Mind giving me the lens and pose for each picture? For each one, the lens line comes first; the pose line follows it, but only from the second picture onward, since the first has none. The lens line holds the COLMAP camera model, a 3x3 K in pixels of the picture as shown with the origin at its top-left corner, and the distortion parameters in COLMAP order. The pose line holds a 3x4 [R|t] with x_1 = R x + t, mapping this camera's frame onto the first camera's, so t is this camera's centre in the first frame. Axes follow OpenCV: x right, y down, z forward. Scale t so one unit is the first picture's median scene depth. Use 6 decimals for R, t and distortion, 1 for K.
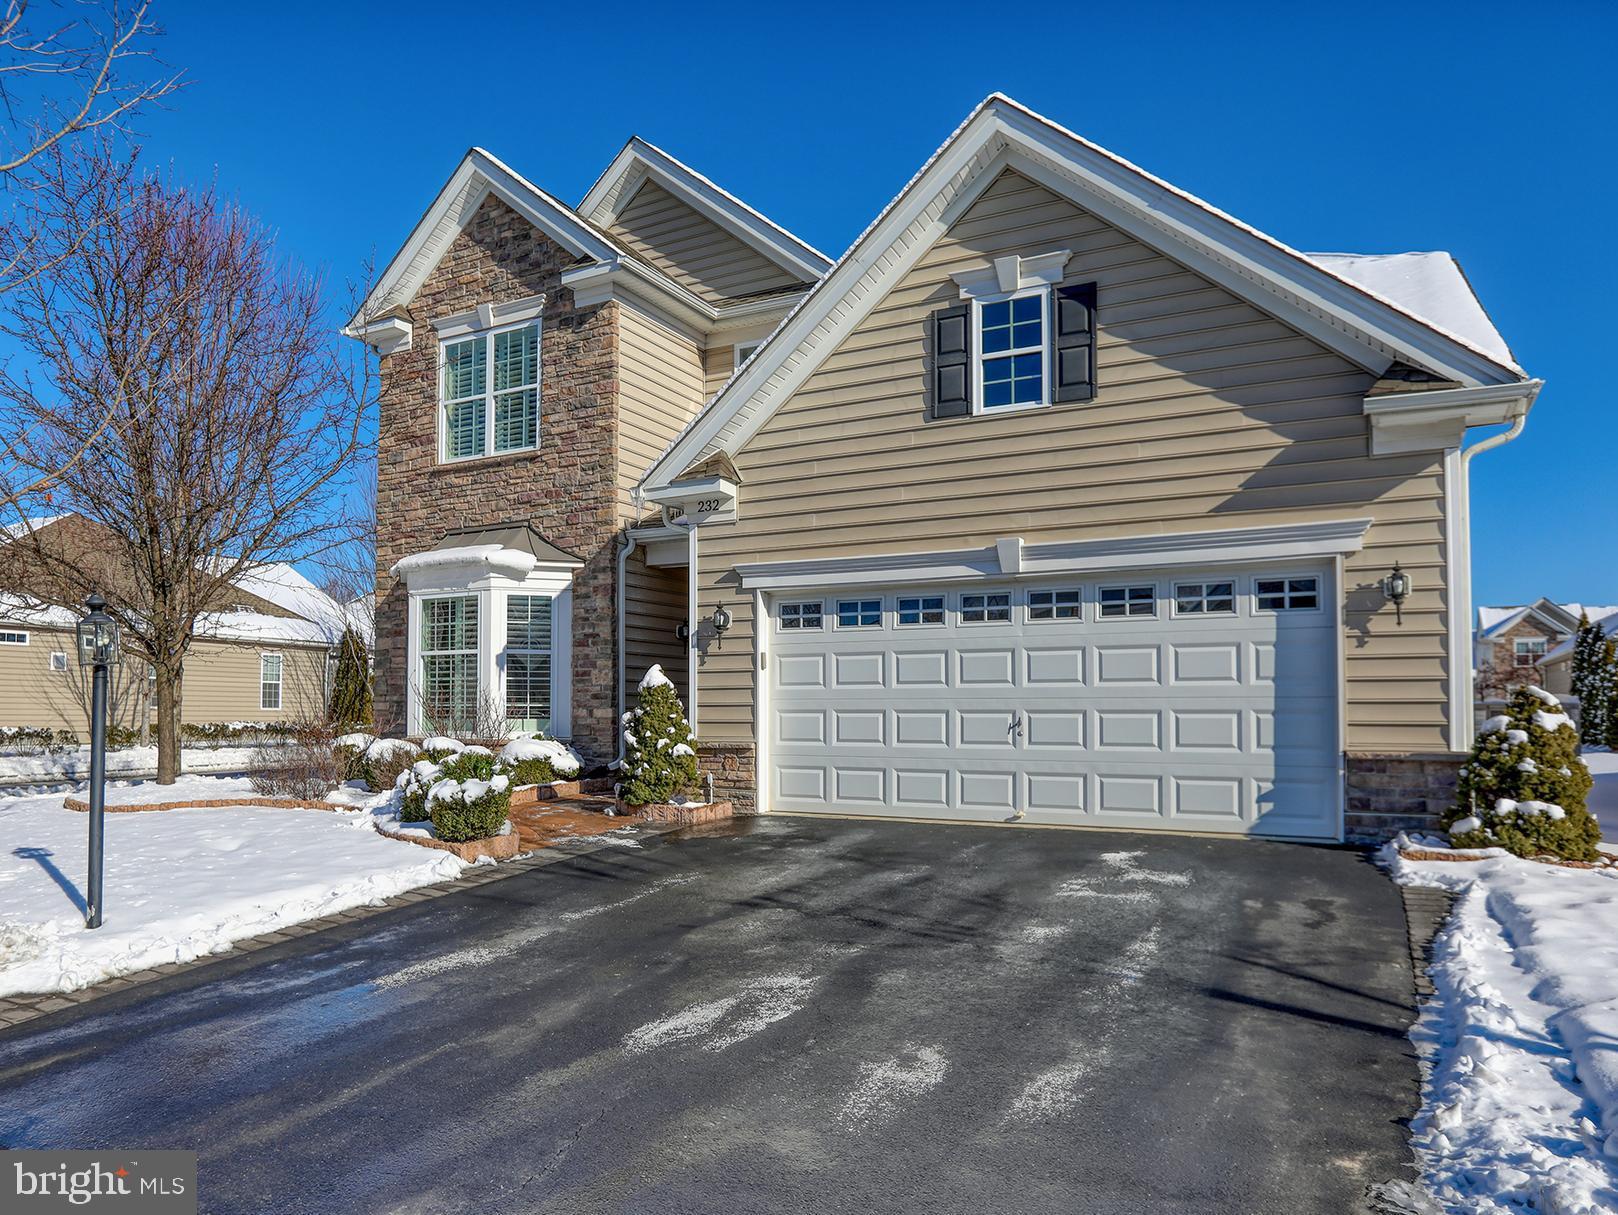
lens RADIAL K [[1114.2, 0, 809.0], [0, 1114.2, 607.5], [0, 0, 1]] dist [-0.021617, -0.001384]
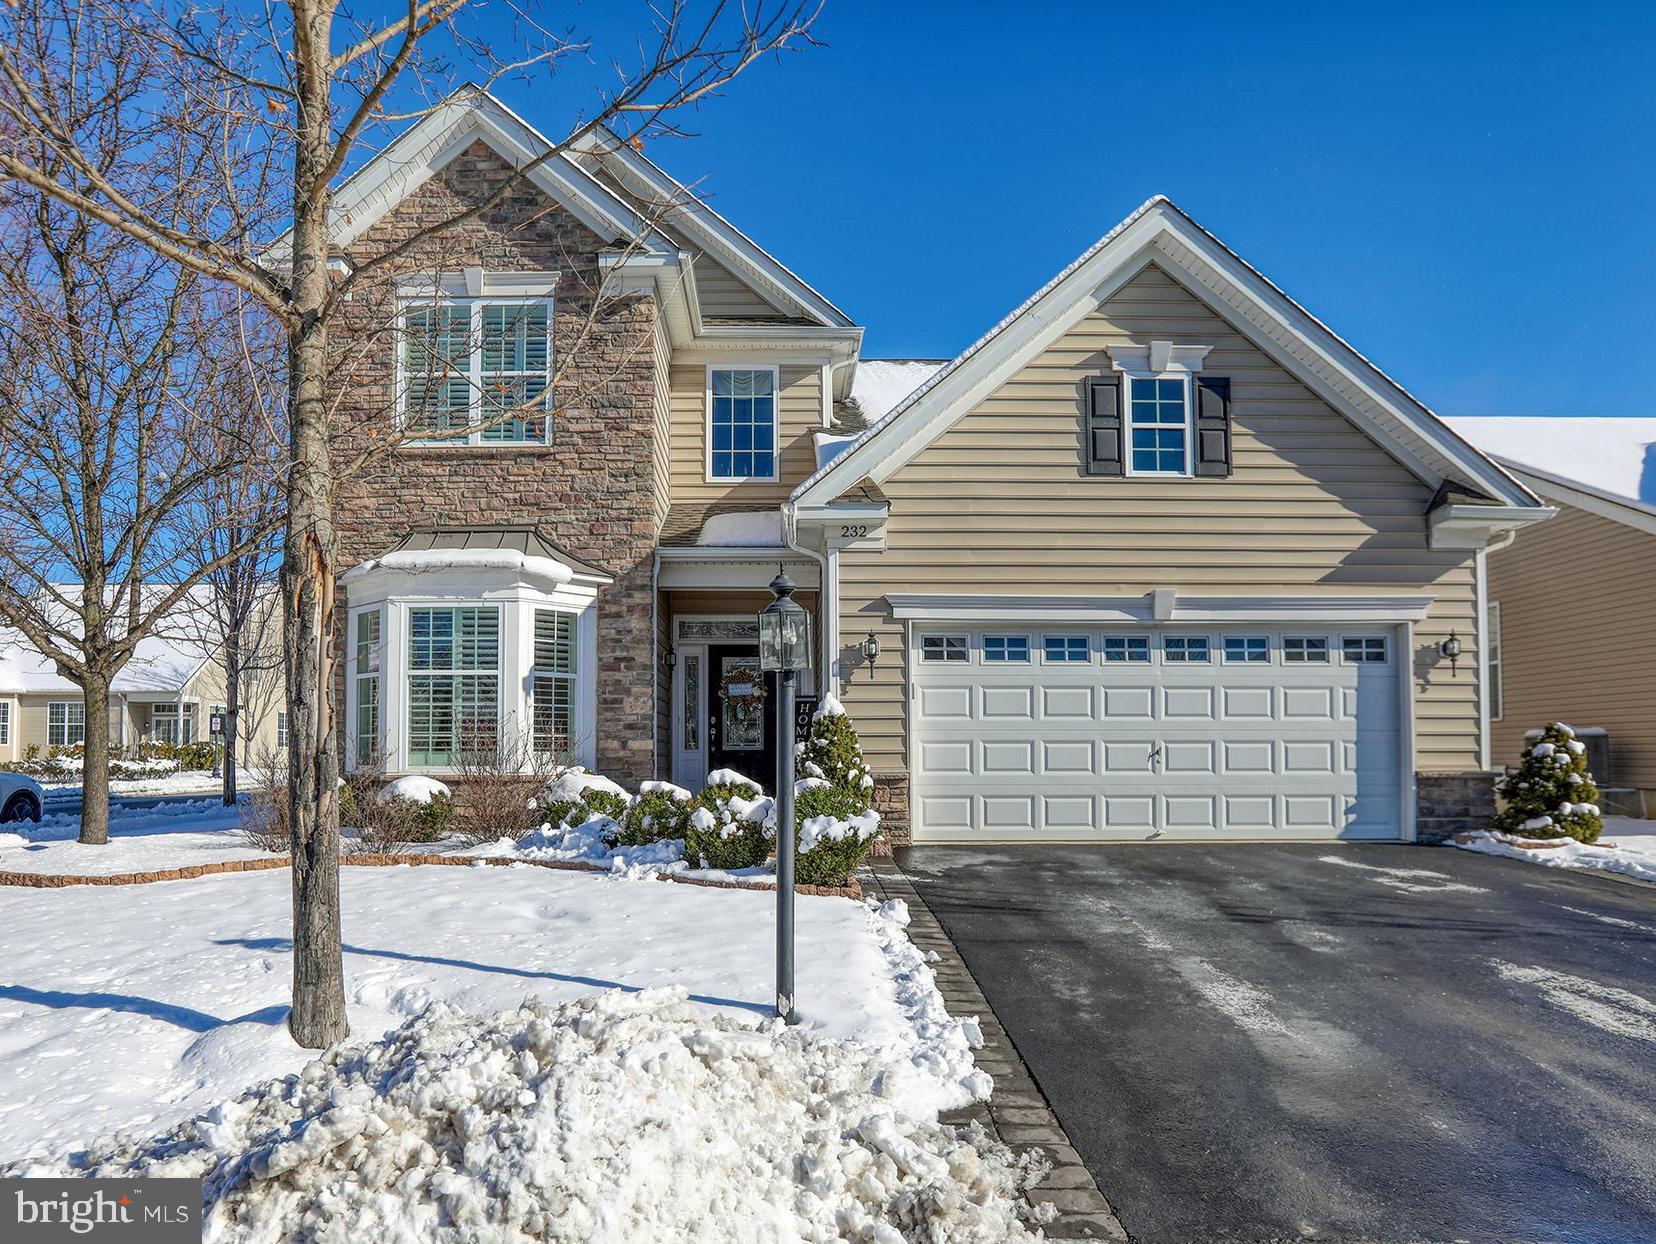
lens RADIAL K [[1042.1, 0, 827.6], [0, 1042.1, 656.0], [0, 0, 1]] dist [-0.030759, 0.004378]
pose [[0.870806, 0.043619, 0.489688, -0.605489], [-0.044771, 0.998953, -0.009367, 0.029819], [-0.489584, -0.013767, 0.871848, 0.233684]]
